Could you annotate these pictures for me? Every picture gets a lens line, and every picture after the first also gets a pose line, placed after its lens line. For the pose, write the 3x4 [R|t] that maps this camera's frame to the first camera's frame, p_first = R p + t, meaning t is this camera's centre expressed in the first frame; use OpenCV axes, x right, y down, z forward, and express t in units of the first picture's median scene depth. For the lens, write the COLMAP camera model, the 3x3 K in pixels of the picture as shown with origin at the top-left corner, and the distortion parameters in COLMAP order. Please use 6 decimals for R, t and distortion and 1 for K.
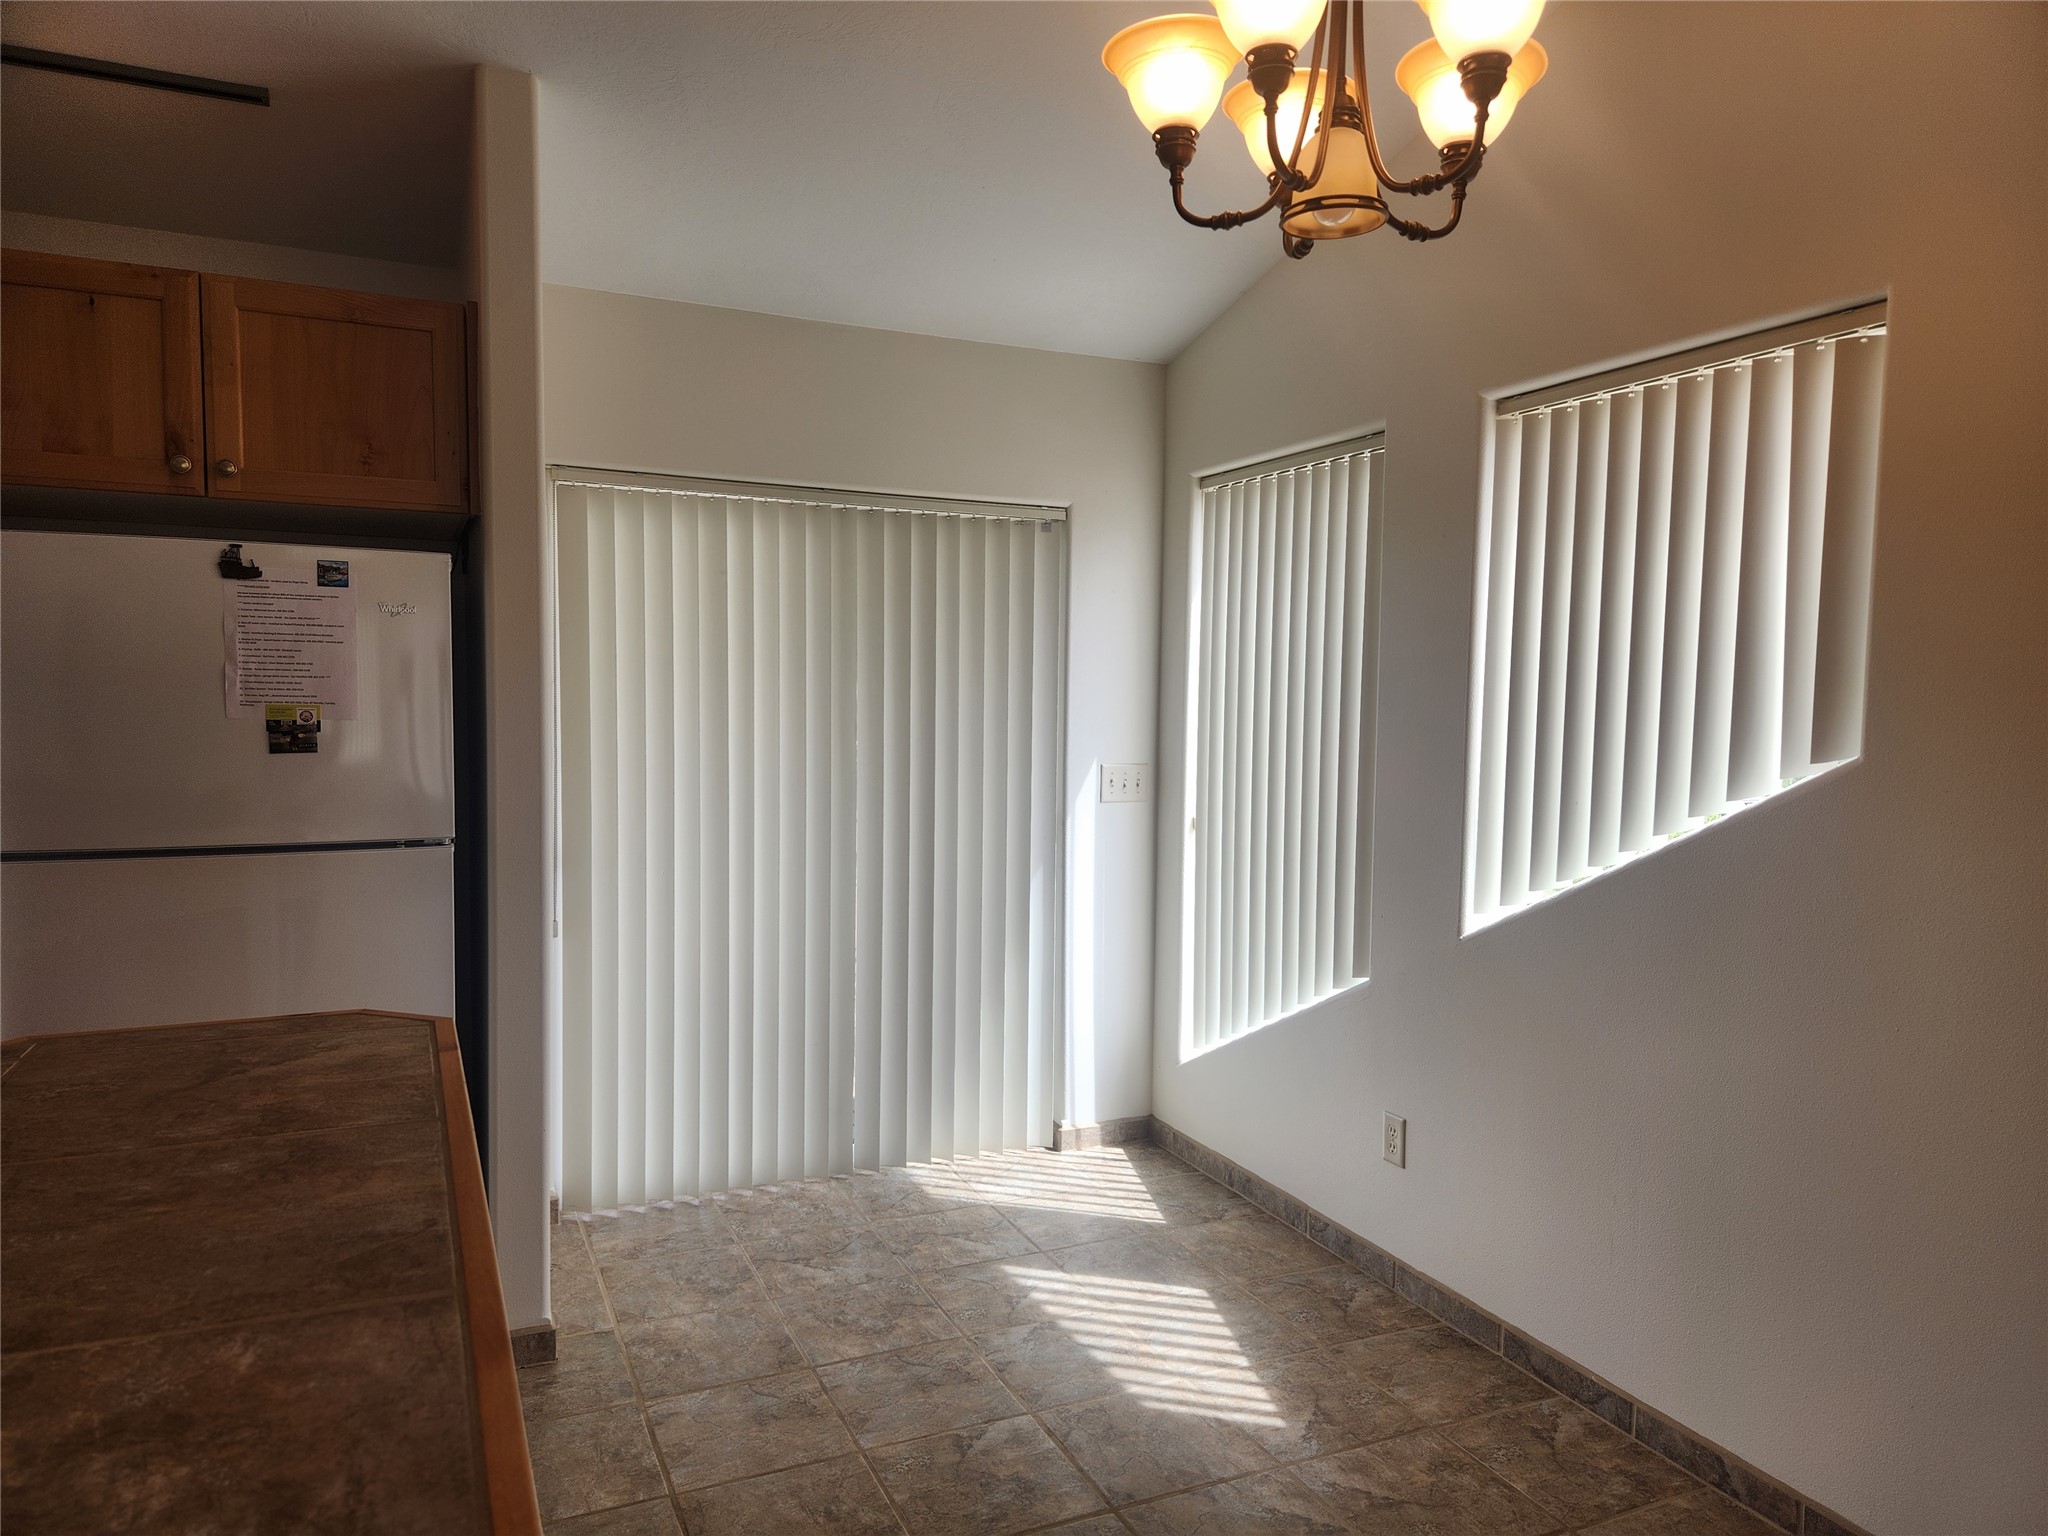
lens RADIAL K [[1388.1, 0, 1021.9], [0, 1388.1, 772.5], [0, 0, 1]] dist [0.097936, -0.097416]
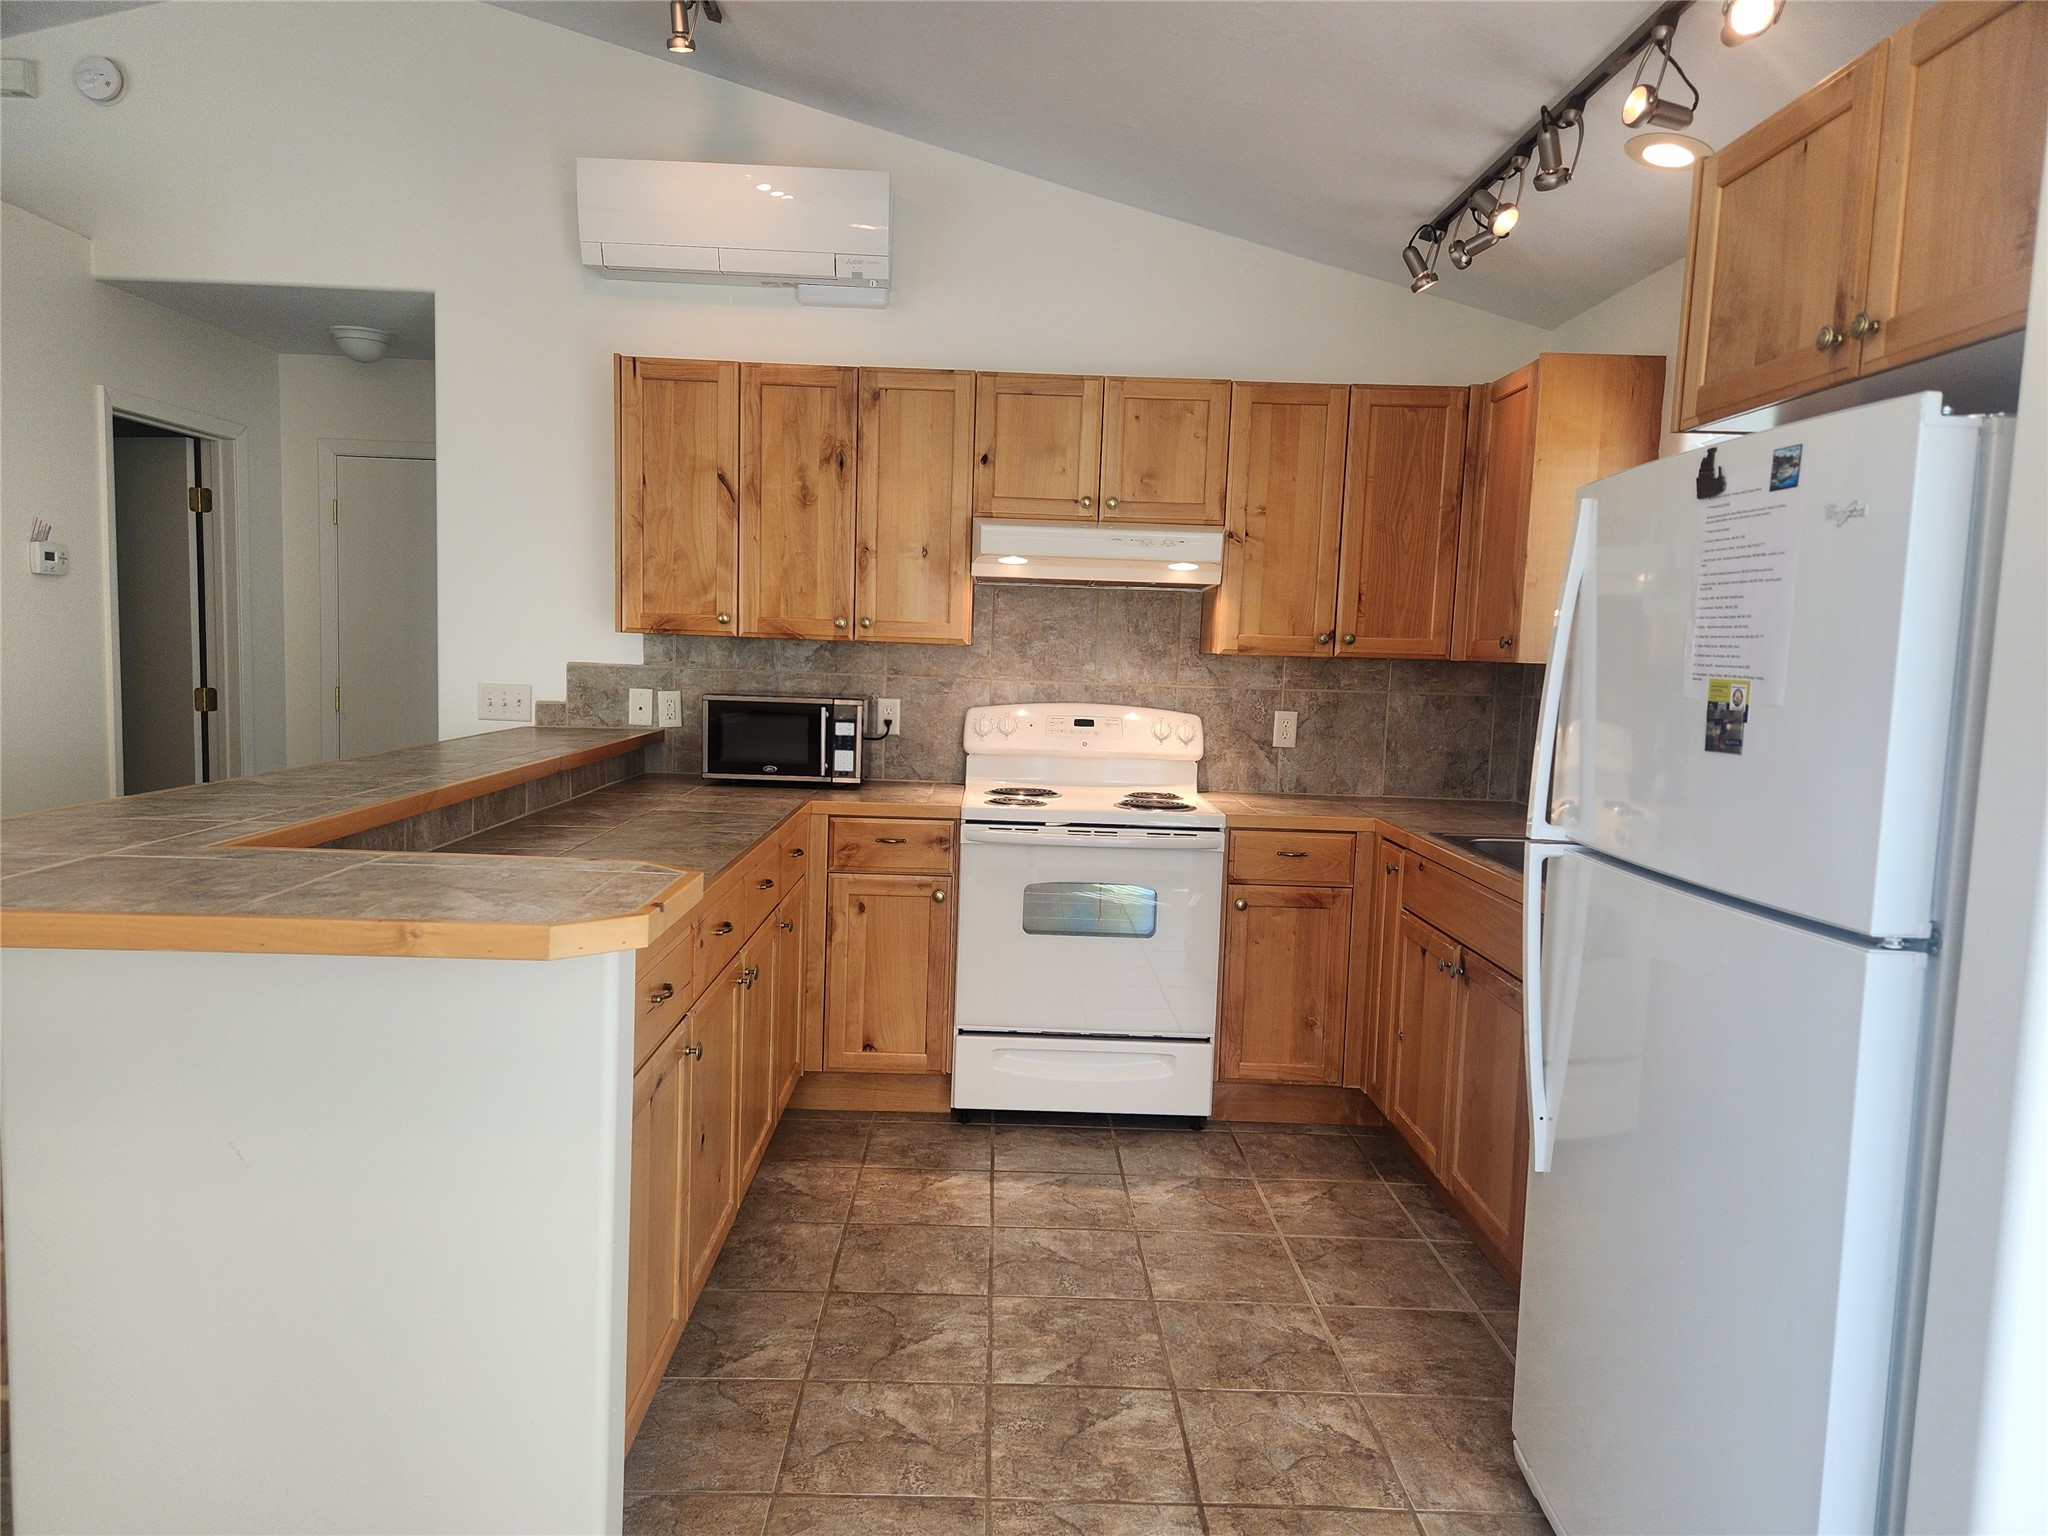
lens RADIAL K [[1355.9, 0, 1021.2], [0, 1355.9, 768.6], [0, 0, 1]] dist [0.087502, -0.068615]
pose [[-0.388237, 0.056533, -0.919824, 0.196380], [-0.094585, 0.990401, 0.100793, -0.038496], [0.916693, 0.126133, -0.379163, 0.899537]]
